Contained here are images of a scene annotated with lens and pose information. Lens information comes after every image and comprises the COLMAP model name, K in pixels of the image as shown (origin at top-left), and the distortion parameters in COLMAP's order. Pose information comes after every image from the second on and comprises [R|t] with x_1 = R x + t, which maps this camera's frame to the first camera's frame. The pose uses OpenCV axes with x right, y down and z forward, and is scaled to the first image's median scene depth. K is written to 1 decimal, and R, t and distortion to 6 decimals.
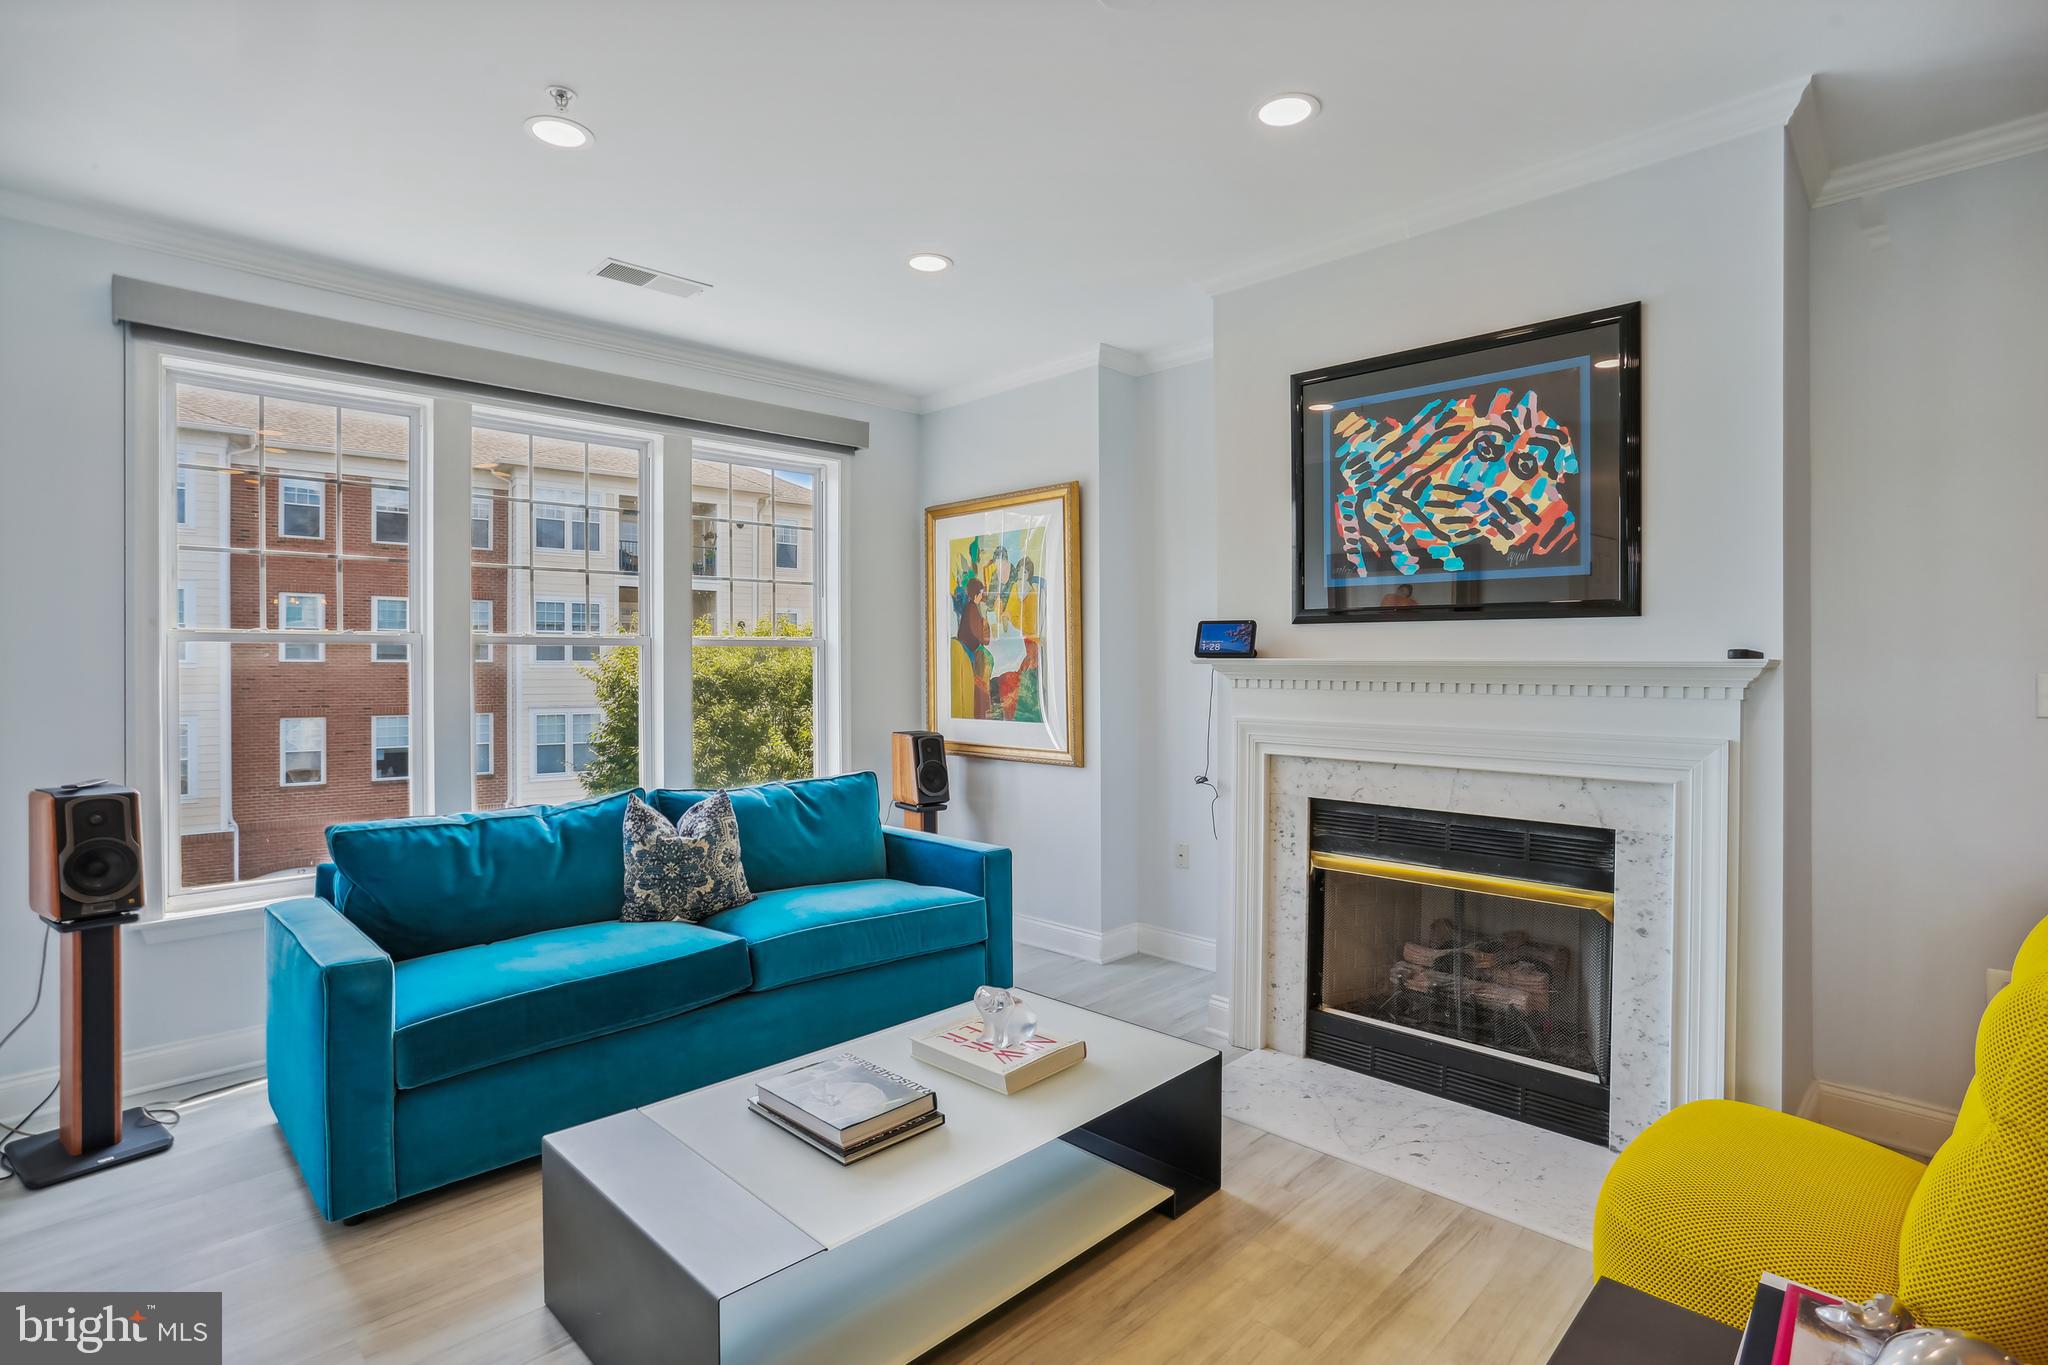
lens RADIAL K [[1005.3, 0, 1000.5], [0, 1005.3, 671.3], [0, 0, 1]] dist [-0.061262, 0.023700]
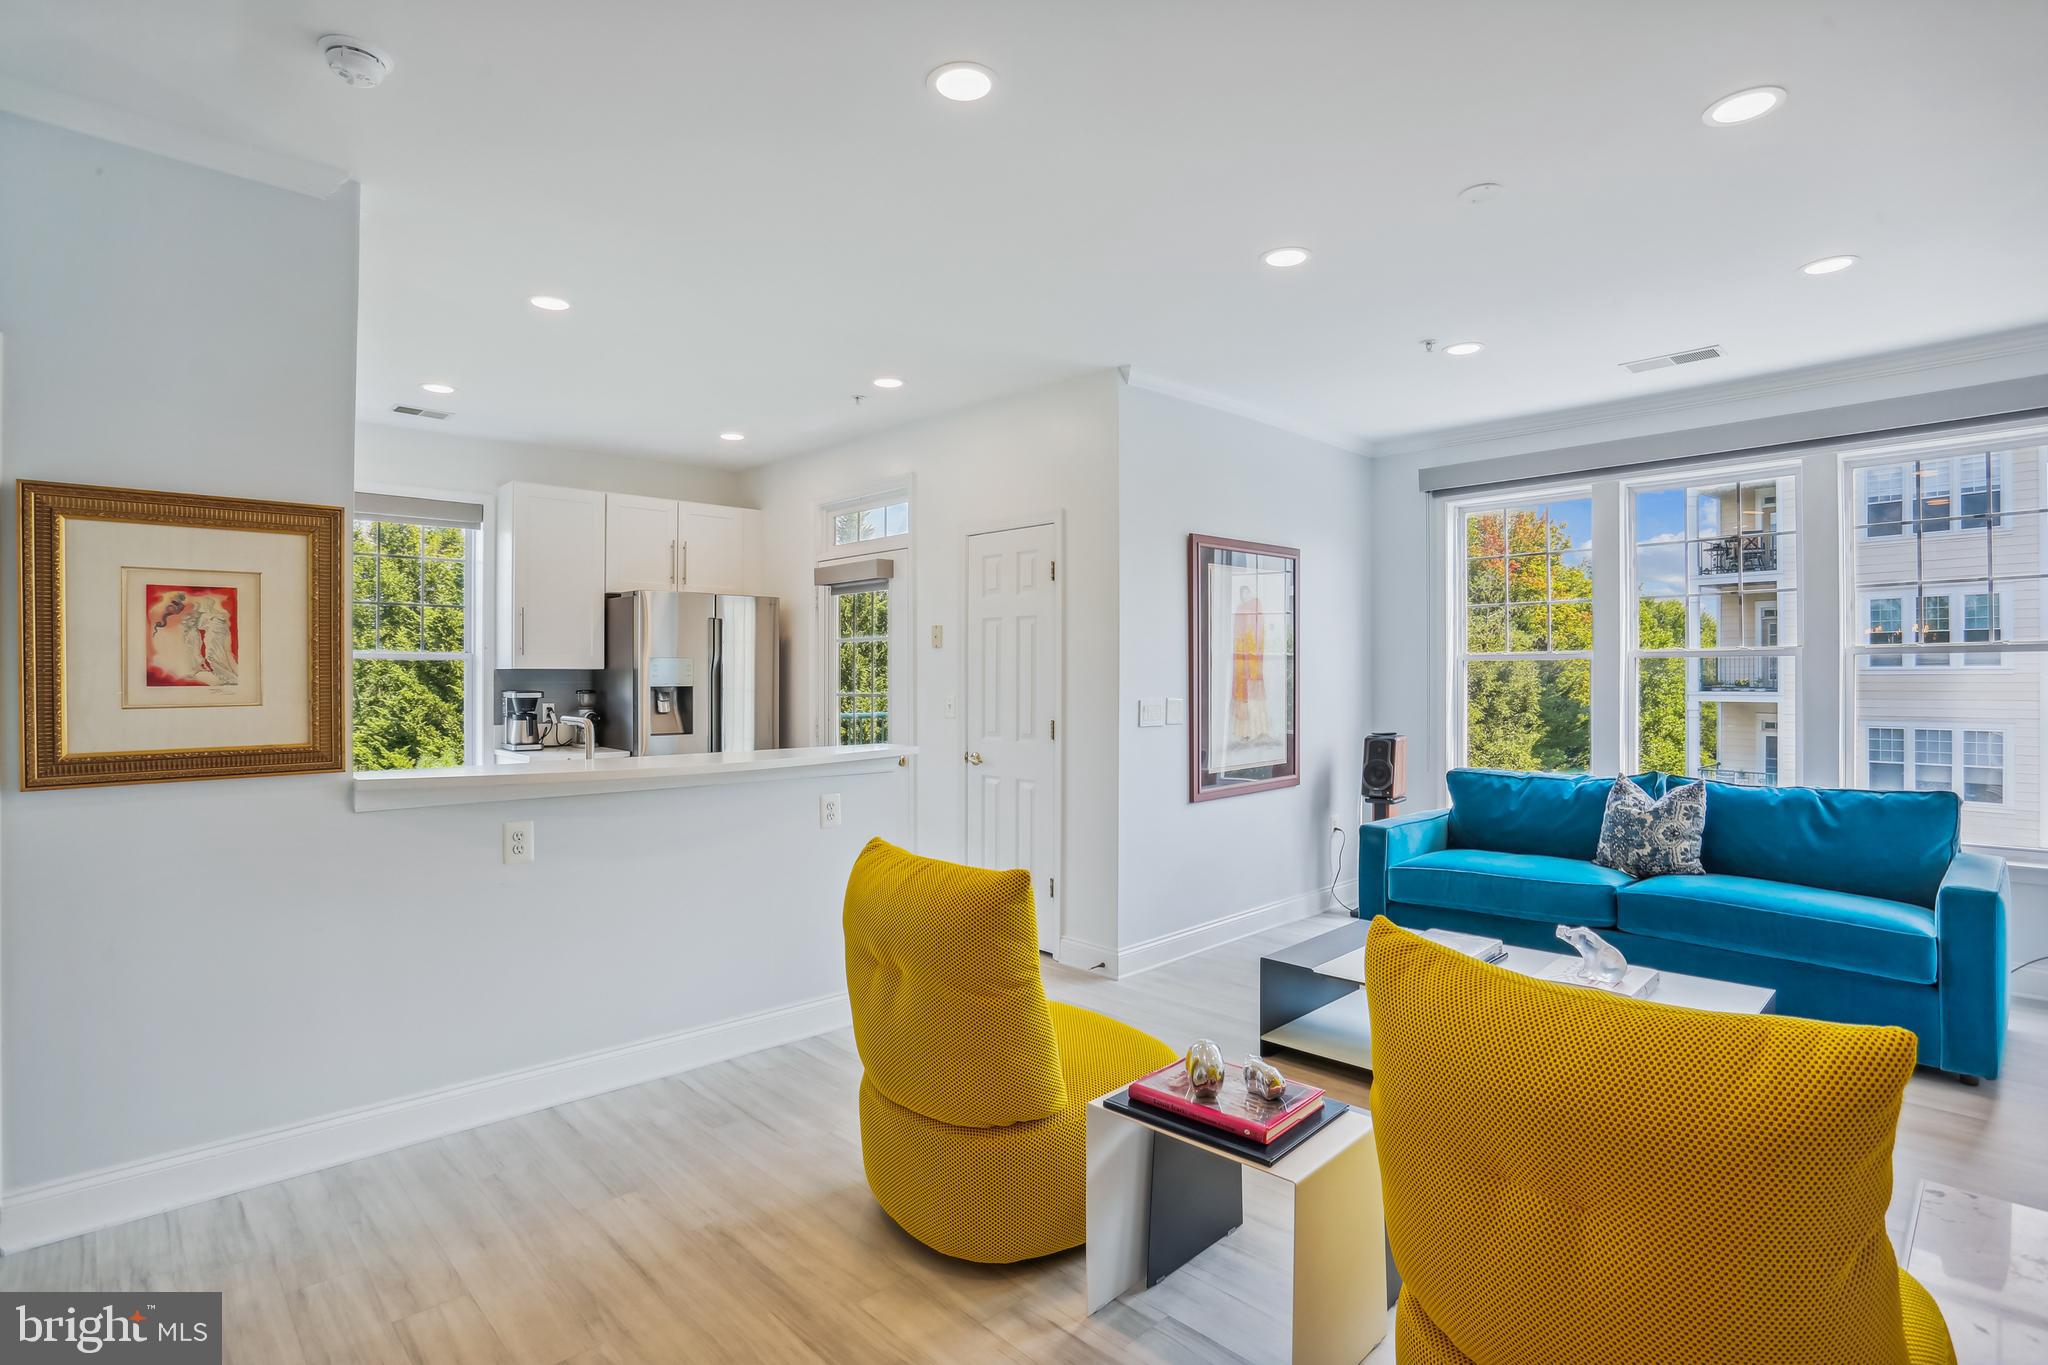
lens RADIAL K [[1005.3, 0, 1039.6], [0, 1005.3, 673.3], [0, 0, 1]] dist [-0.061262, 0.023700]
pose [[-0.011365, -0.003108, -0.999931, 0.959139], [-0.001974, 0.999993, -0.003085, -0.002151], [0.999933, 0.001938, -0.011371, 0.252428]]
